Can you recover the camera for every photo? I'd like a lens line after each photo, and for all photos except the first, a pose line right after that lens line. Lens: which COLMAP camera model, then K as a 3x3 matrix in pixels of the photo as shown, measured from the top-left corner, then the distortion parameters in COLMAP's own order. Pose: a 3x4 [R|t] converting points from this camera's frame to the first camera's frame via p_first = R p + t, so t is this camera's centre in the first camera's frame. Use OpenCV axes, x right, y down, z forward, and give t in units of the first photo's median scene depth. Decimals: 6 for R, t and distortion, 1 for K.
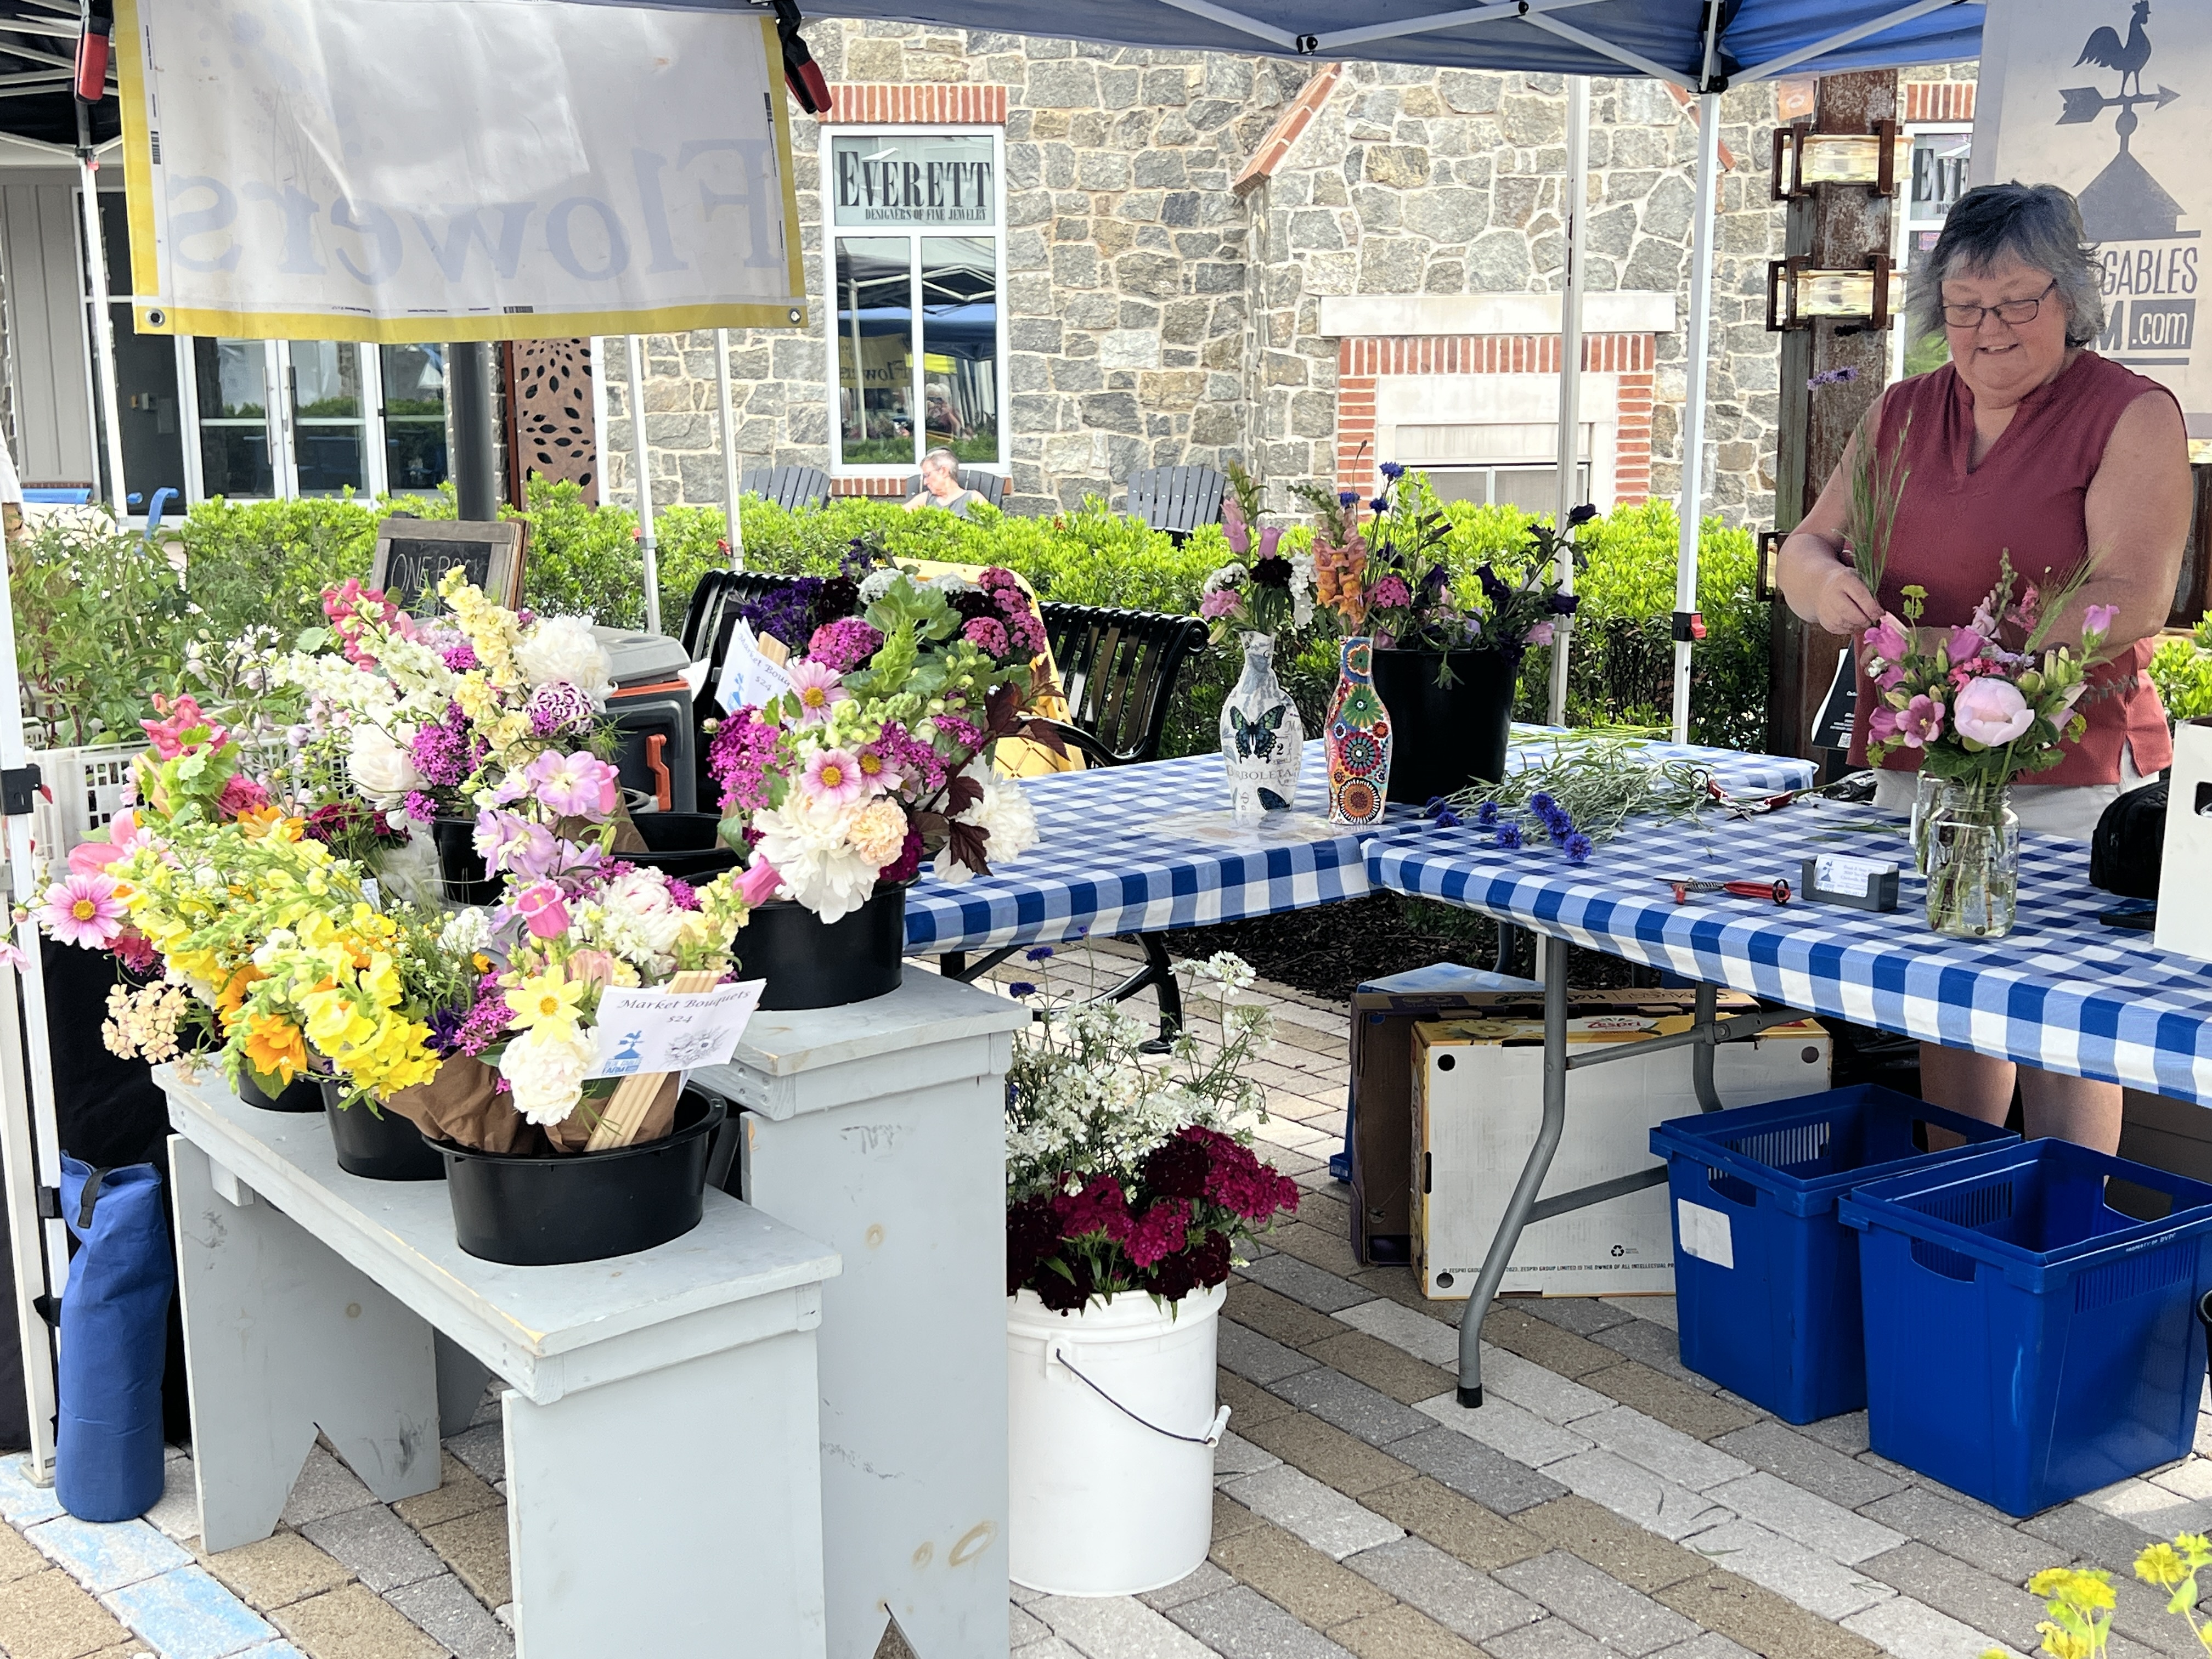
lens RADIAL K [[2426.9, 0, 1105.9], [0, 2426.9, 833.8], [0, 0, 1]] dist [0.005684, 0.000000]
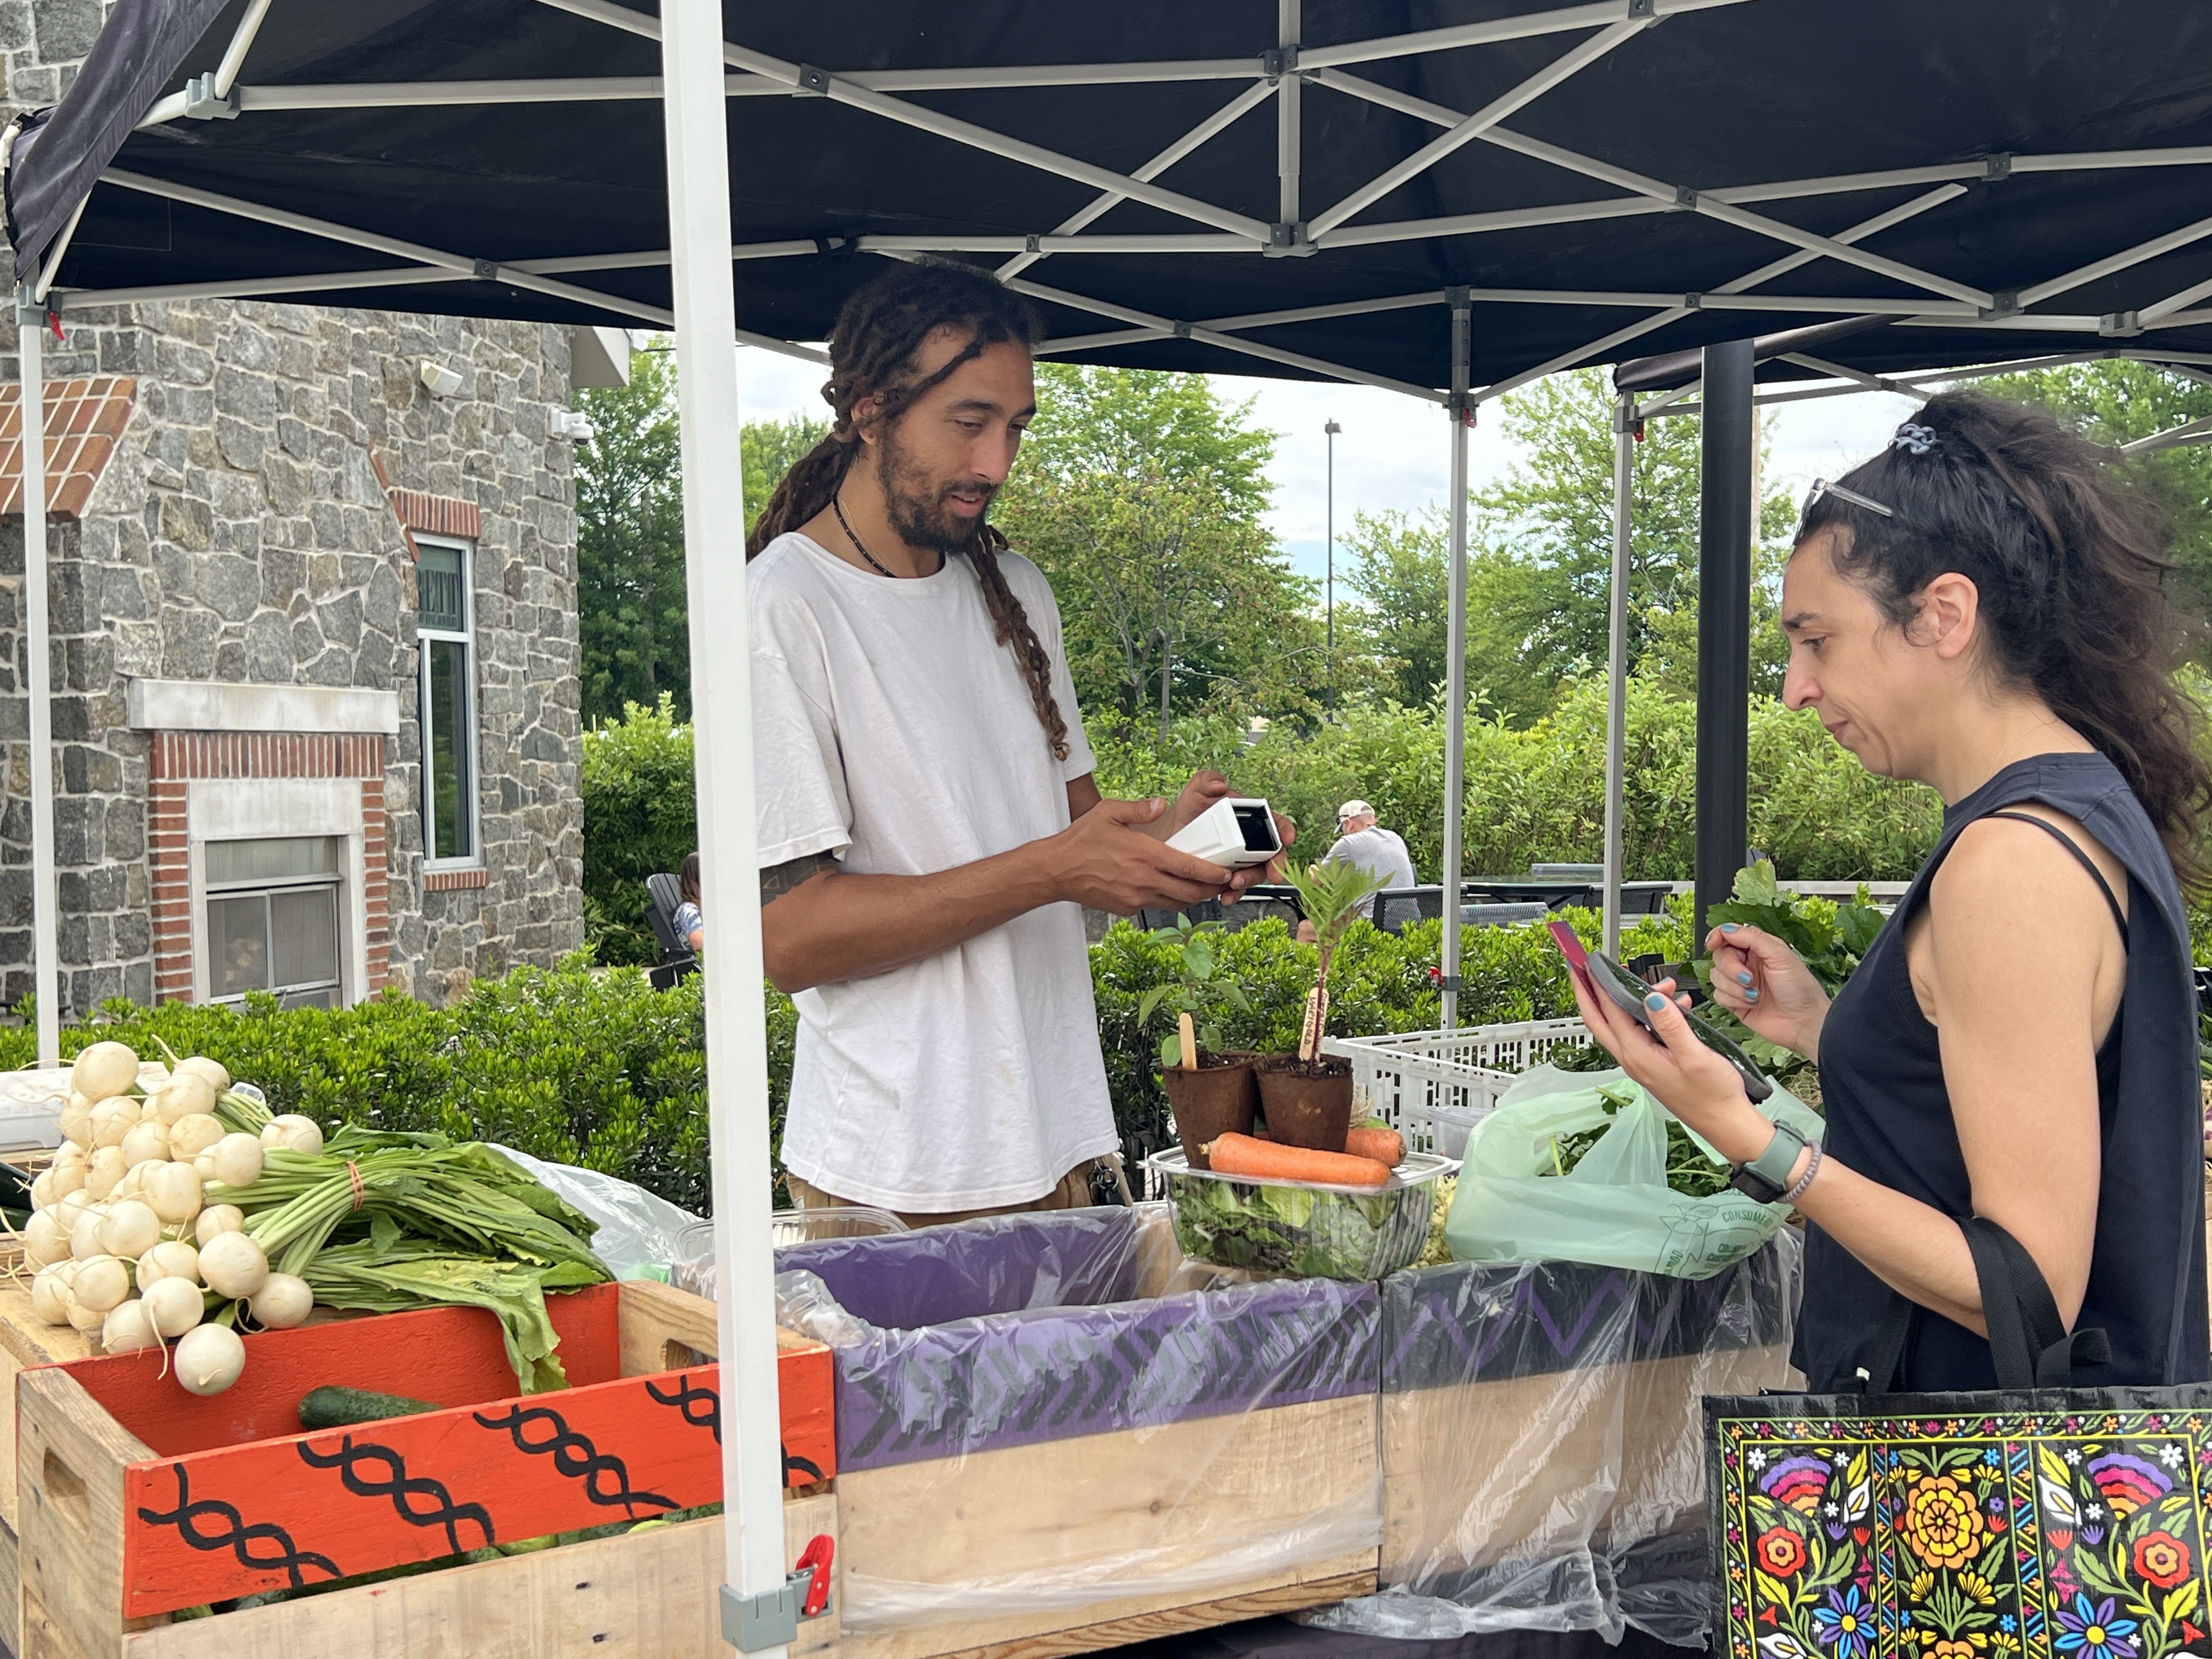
lens RADIAL K [[2426.9, 0, 1106.3], [0, 2426.9, 827.4], [0, 0, 1]] dist [0.005684, 0.000000]
pose [[0.359628, -0.012232, 0.933016, -0.515686], [0.170491, 0.983943, -0.052815, -0.081860], [-0.917388, 0.178064, 0.355939, 0.452555]]
